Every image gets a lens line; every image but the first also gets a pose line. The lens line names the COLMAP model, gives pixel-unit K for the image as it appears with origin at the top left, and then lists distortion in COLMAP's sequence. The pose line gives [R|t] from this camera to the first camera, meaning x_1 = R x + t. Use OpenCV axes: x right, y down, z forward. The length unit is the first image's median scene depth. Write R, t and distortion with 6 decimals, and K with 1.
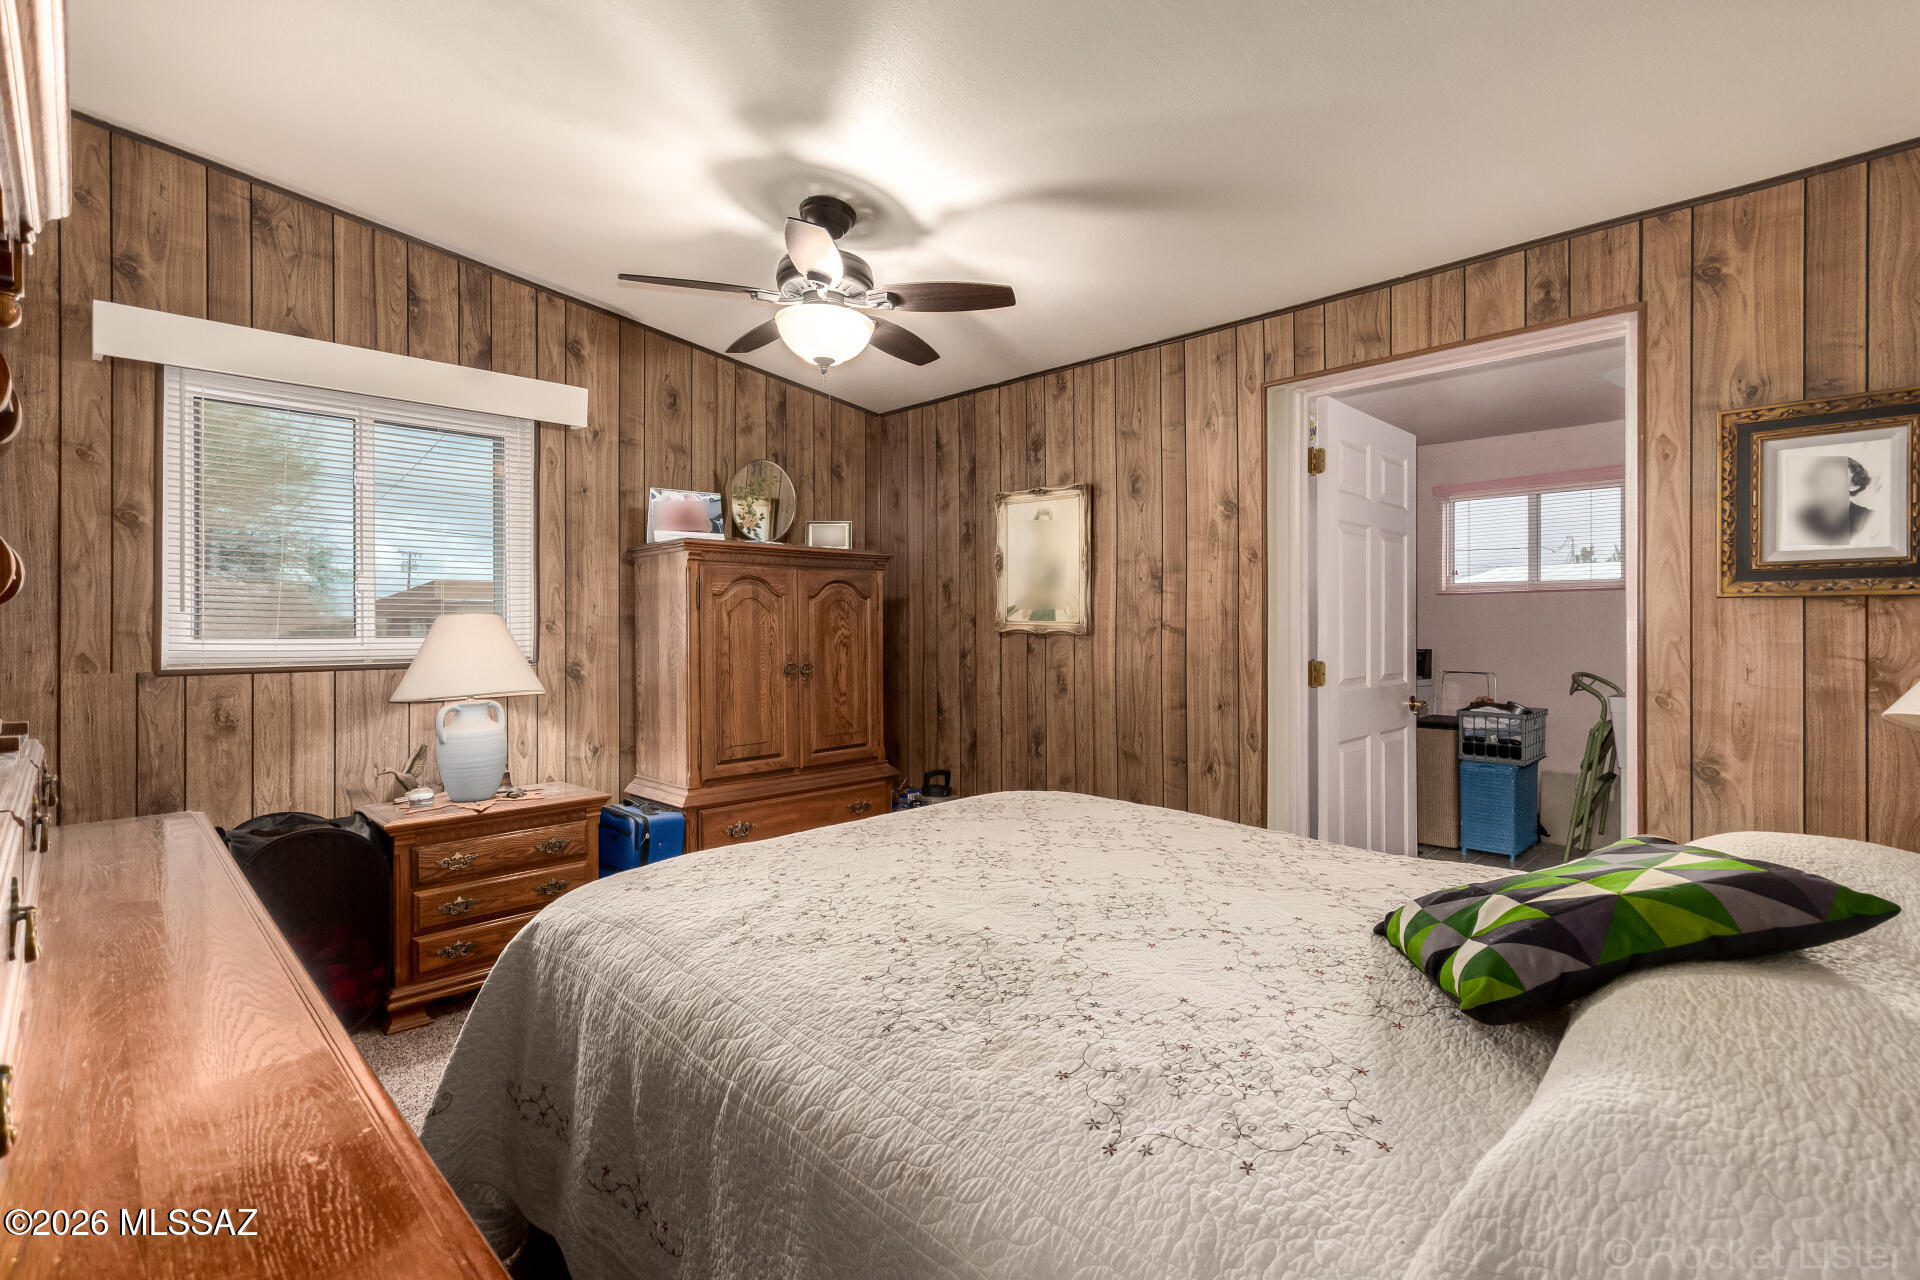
lens RADIAL K [[883.5, 0, 959.7], [0, 883.5, 629.2], [0, 0, 1]] dist [0.003967, -0.000038]
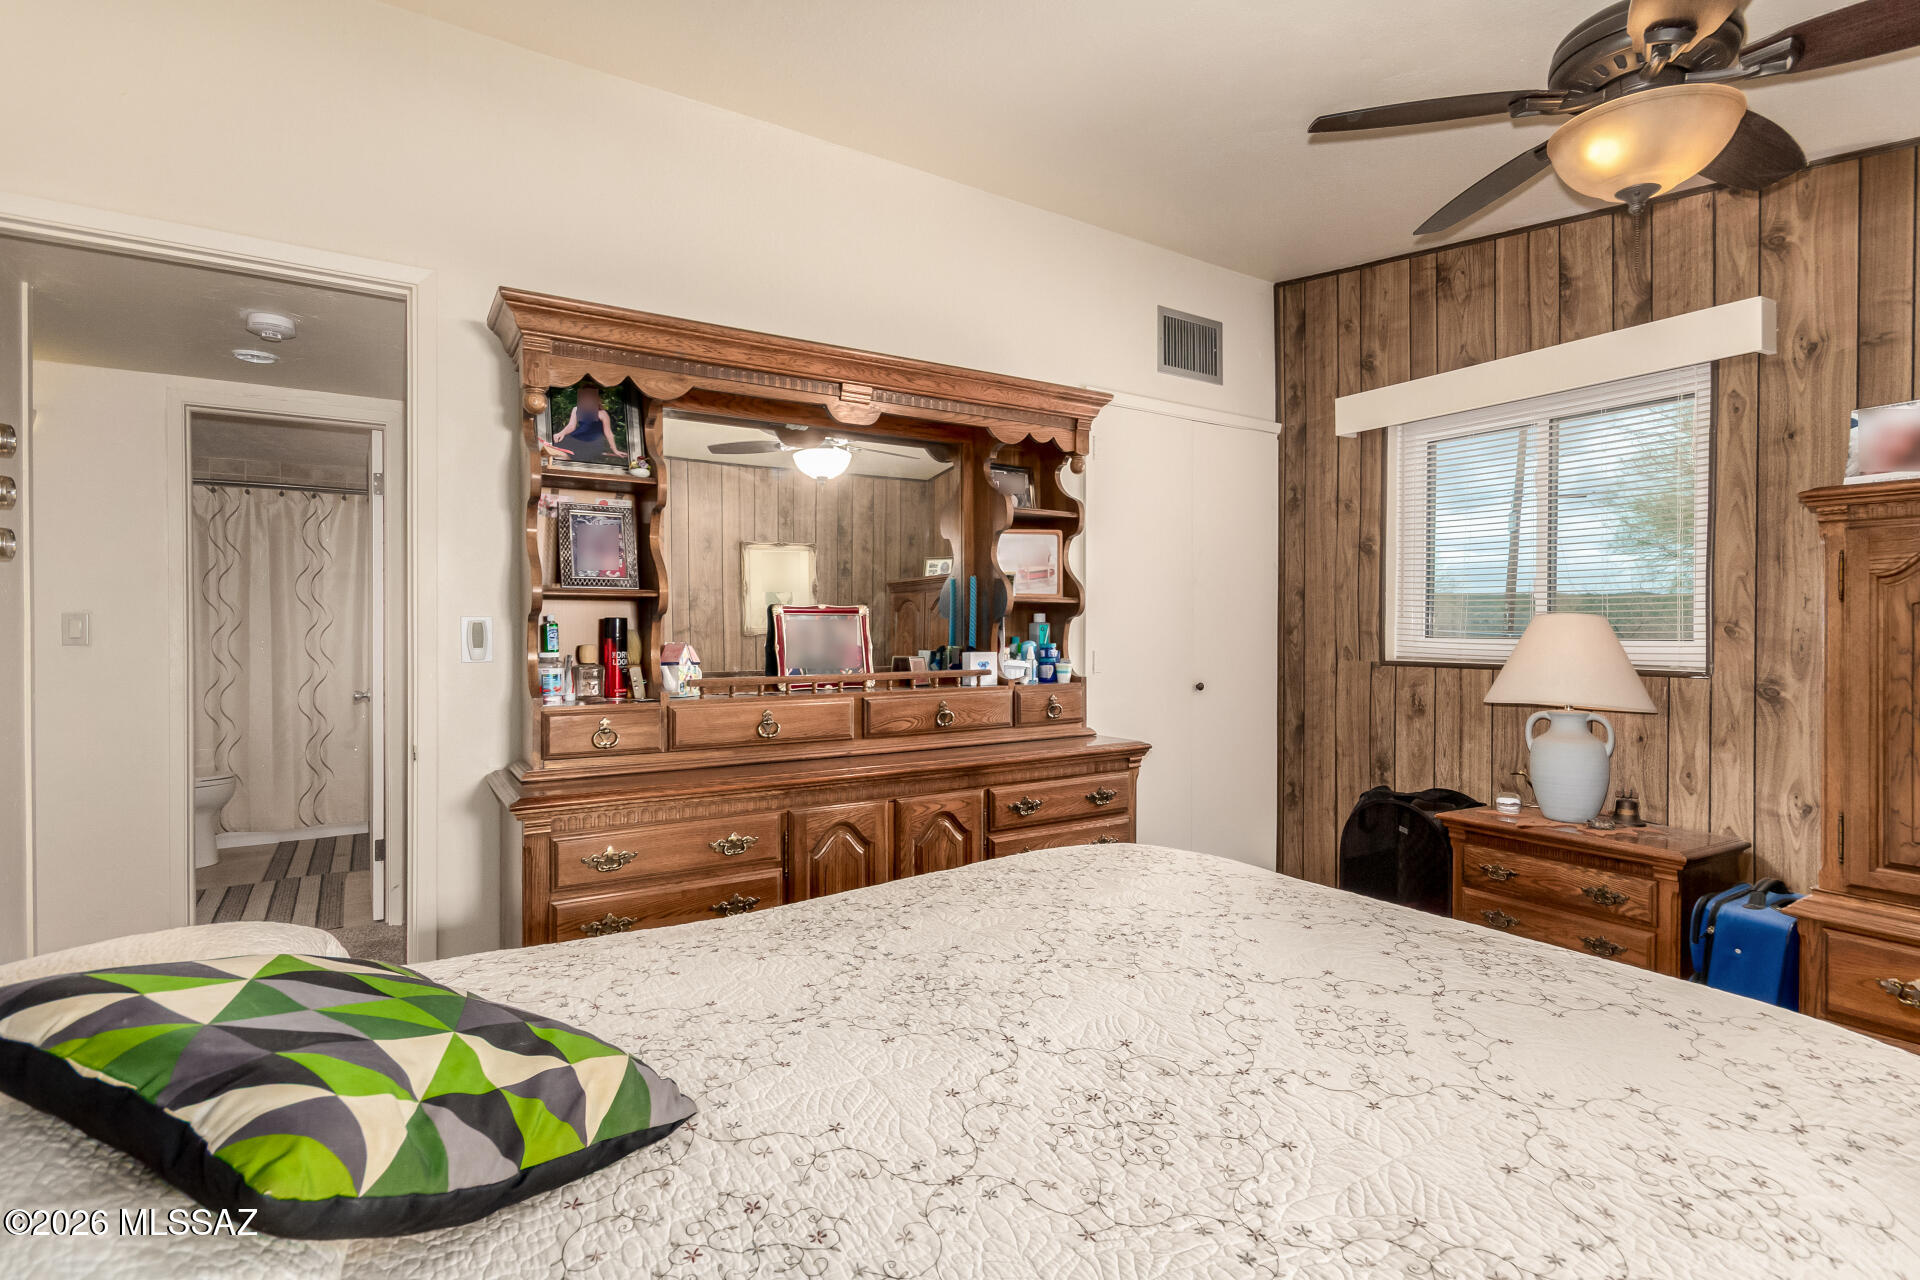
lens RADIAL K [[883.5, 0, 957.9], [0, 883.5, 633.7], [0, 0, 1]] dist [0.003967, -0.000038]
pose [[-0.186074, 0.009385, -0.982491, 0.467897], [-0.005363, 0.999930, 0.010568, -0.003859], [0.982521, 0.007235, -0.186011, 0.577155]]
